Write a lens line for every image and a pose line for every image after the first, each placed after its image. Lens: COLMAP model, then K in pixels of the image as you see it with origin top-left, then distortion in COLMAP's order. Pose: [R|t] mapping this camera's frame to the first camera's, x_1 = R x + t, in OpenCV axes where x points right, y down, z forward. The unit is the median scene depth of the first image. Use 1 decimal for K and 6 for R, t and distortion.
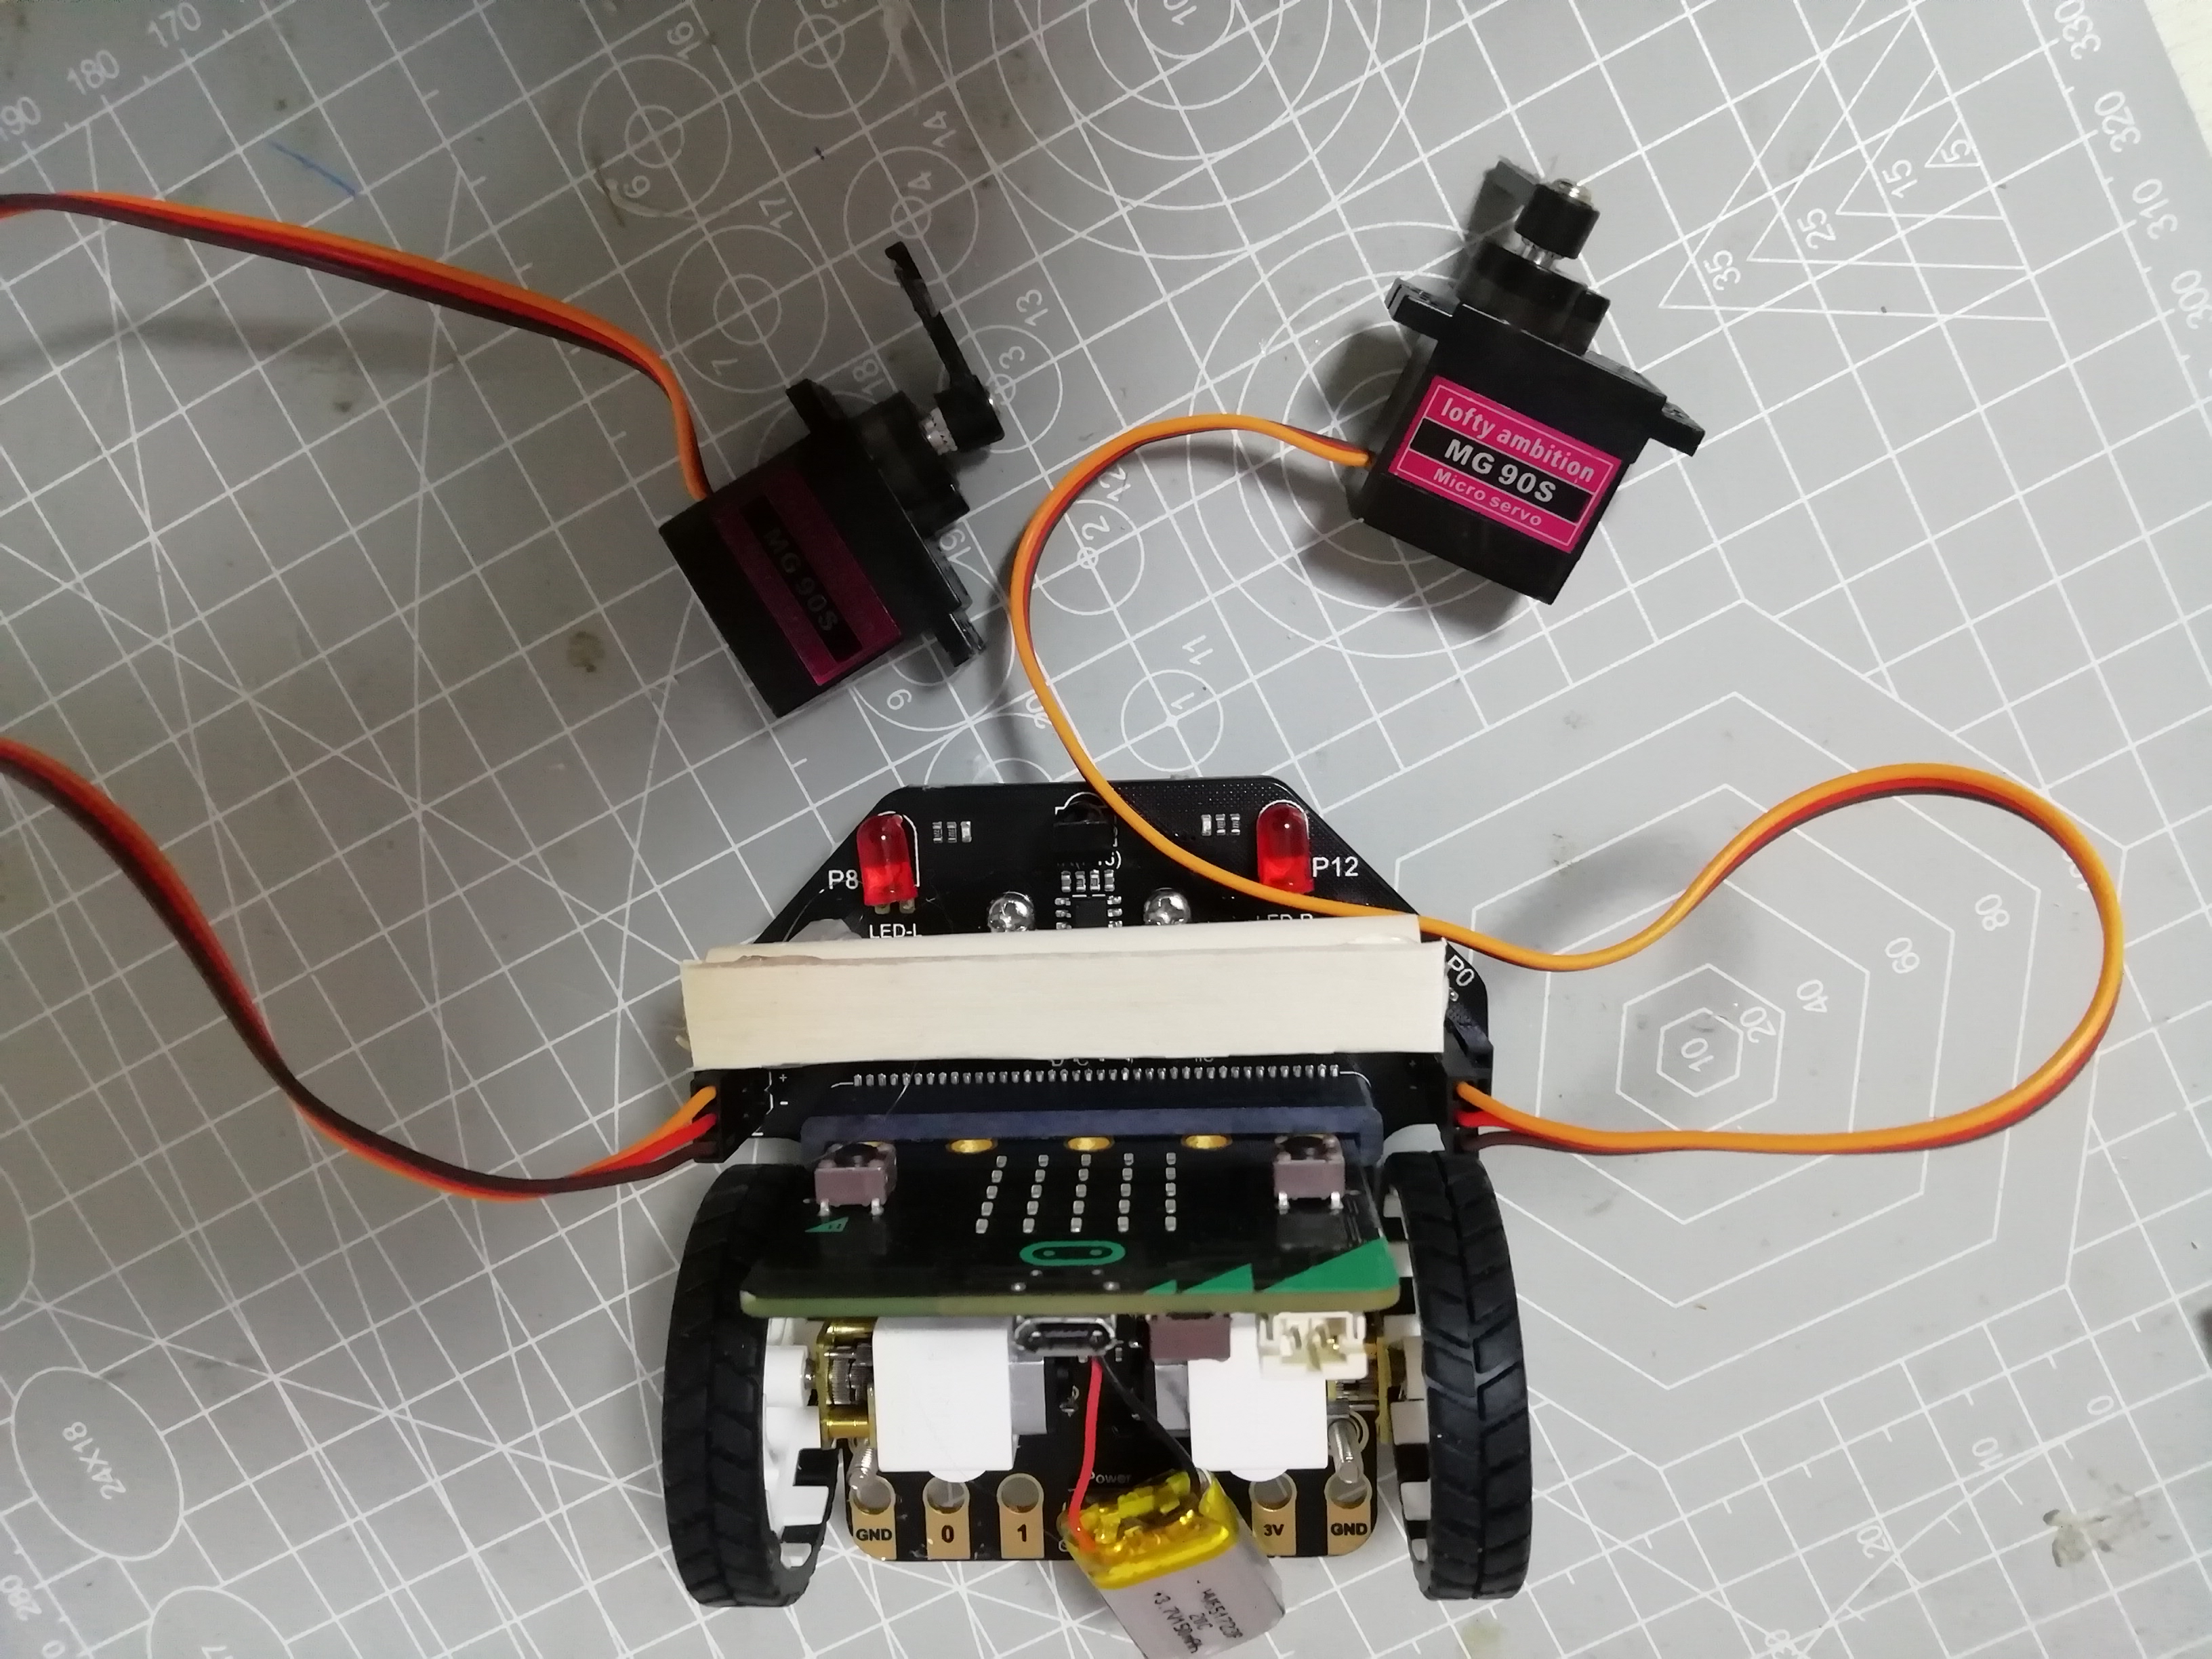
lens RADIAL K [[1716.4, 0, 1107.2], [0, 1716.4, 826.2], [0, 0, 1]] dist [-0.052838, -0.002370]
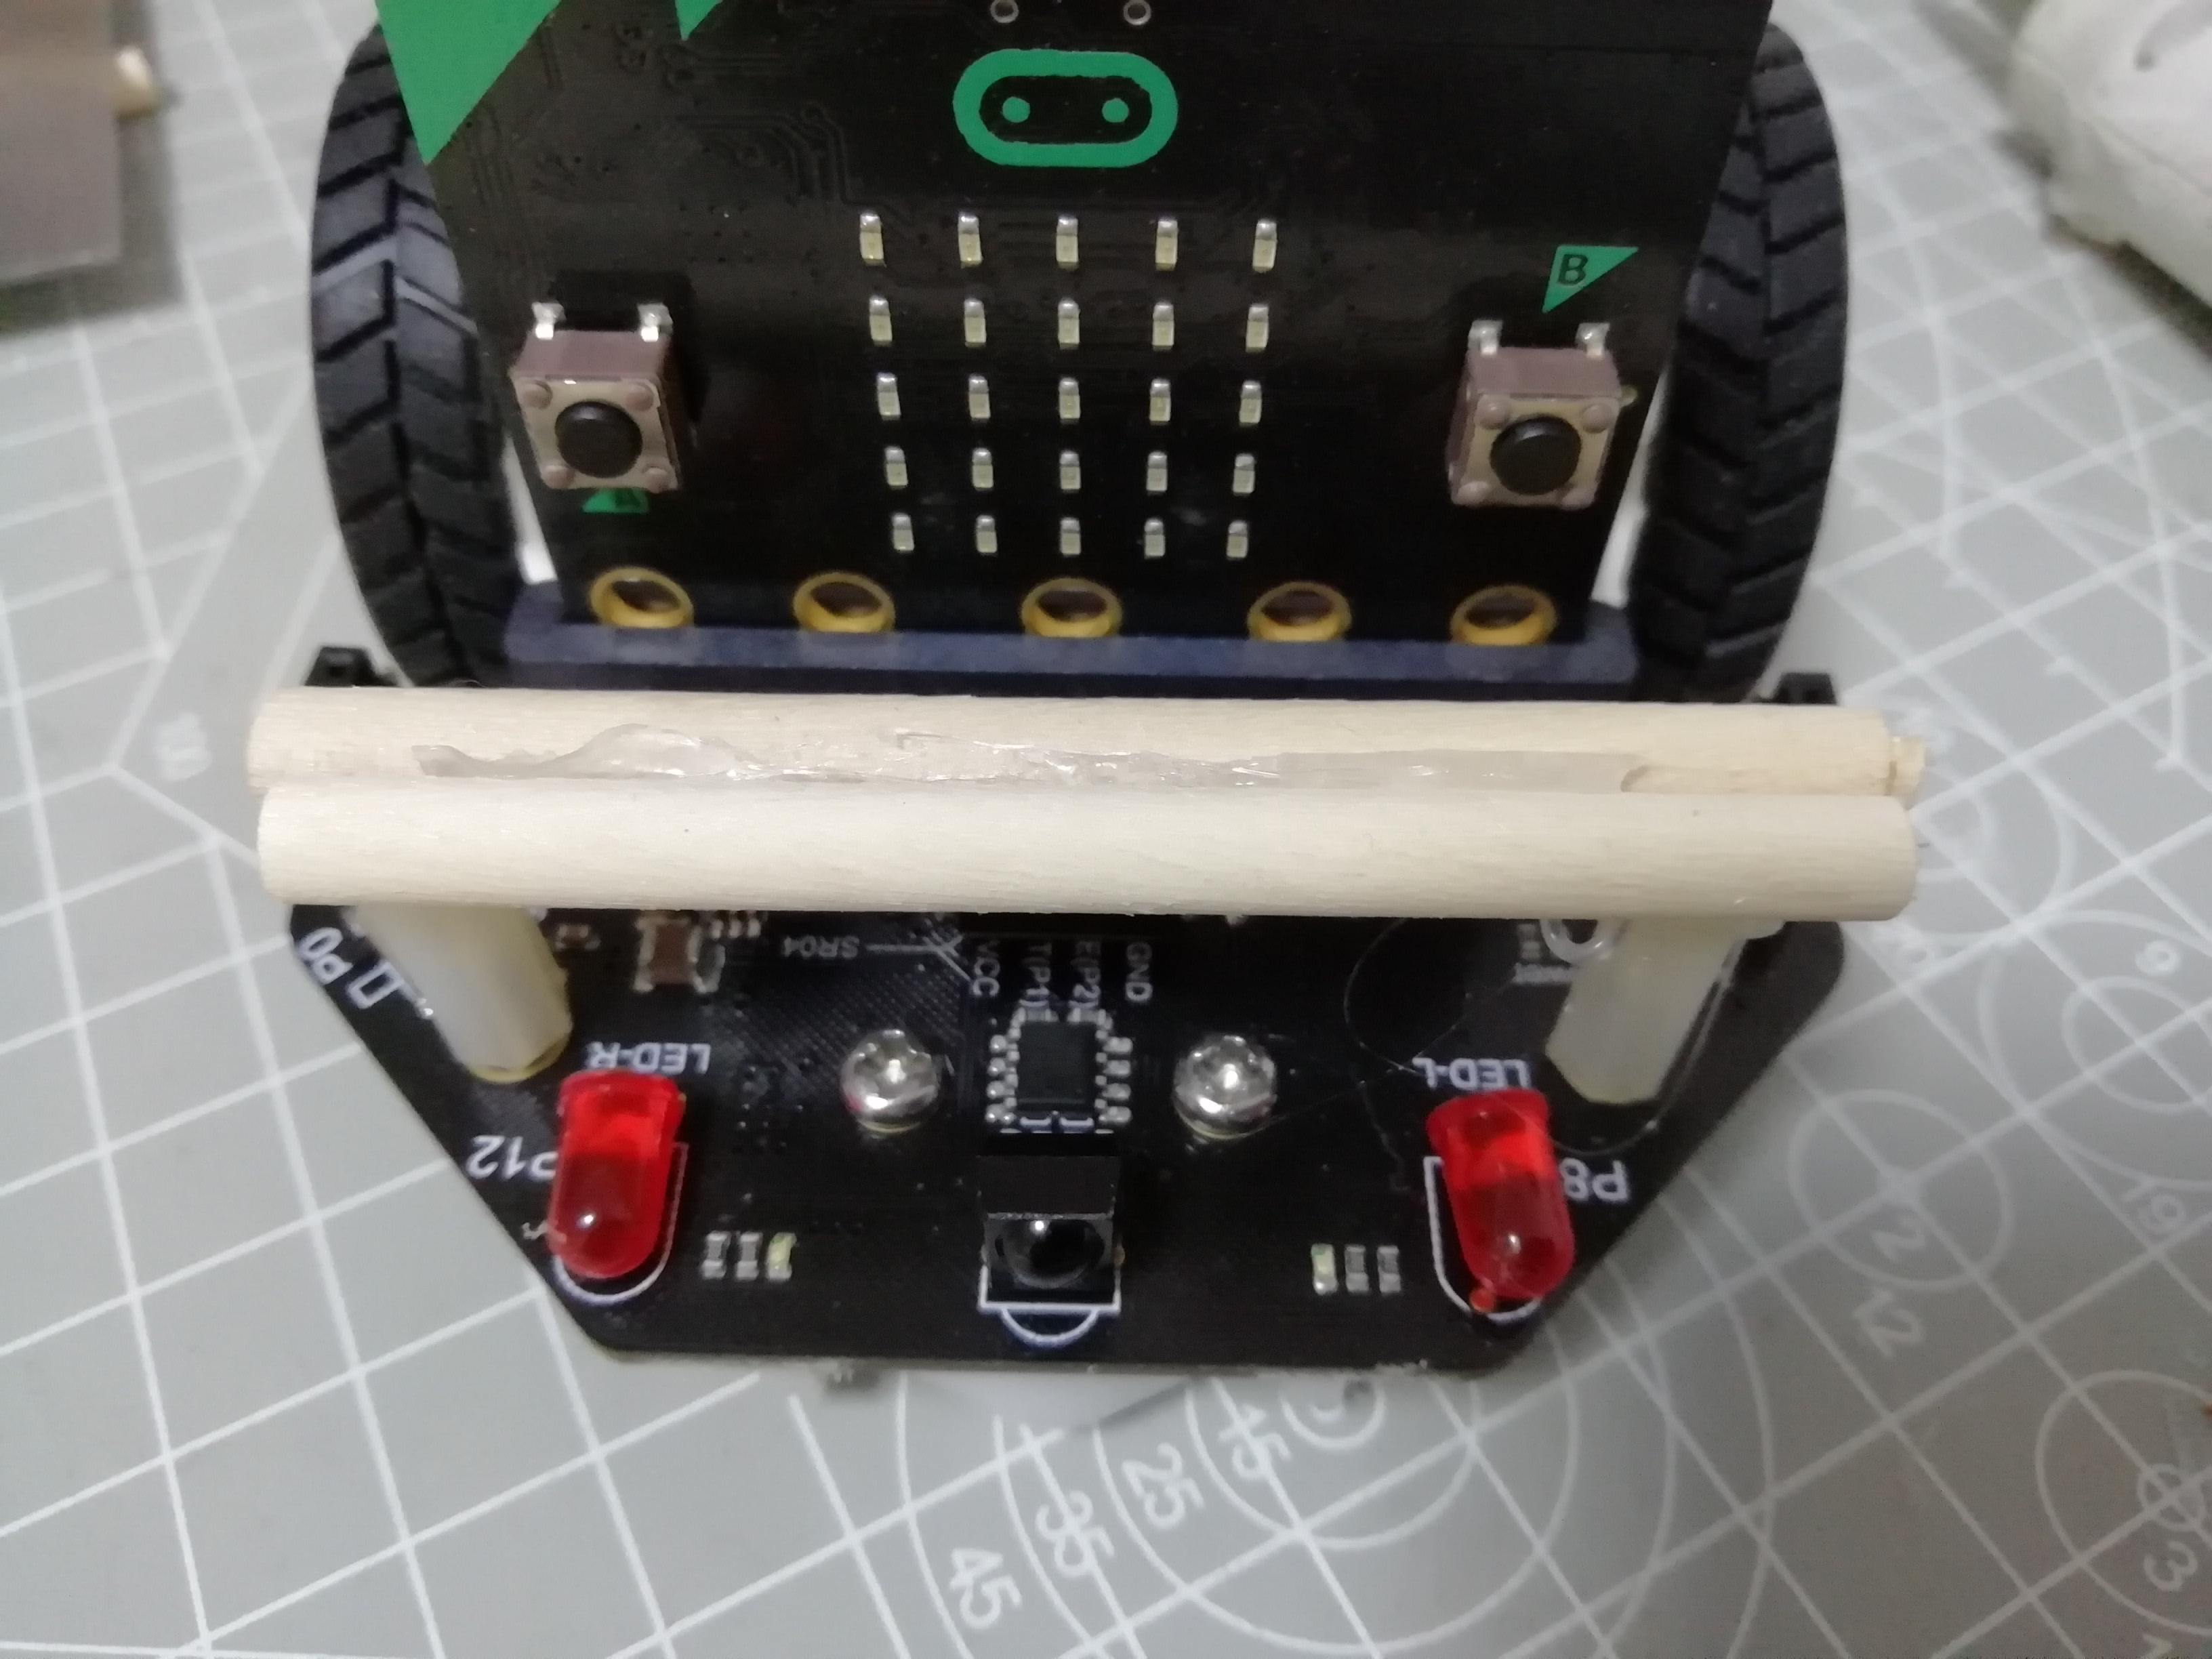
lens RADIAL K [[1716.4, 0, 1105.3], [0, 1716.4, 827.5], [0, 0, 1]] dist [-0.052838, -0.002370]
pose [[-0.998037, -0.009981, 0.061834, -0.052489], [0.041361, -0.846379, 0.530973, -0.138436], [0.047036, 0.532488, 0.845130, 0.570676]]
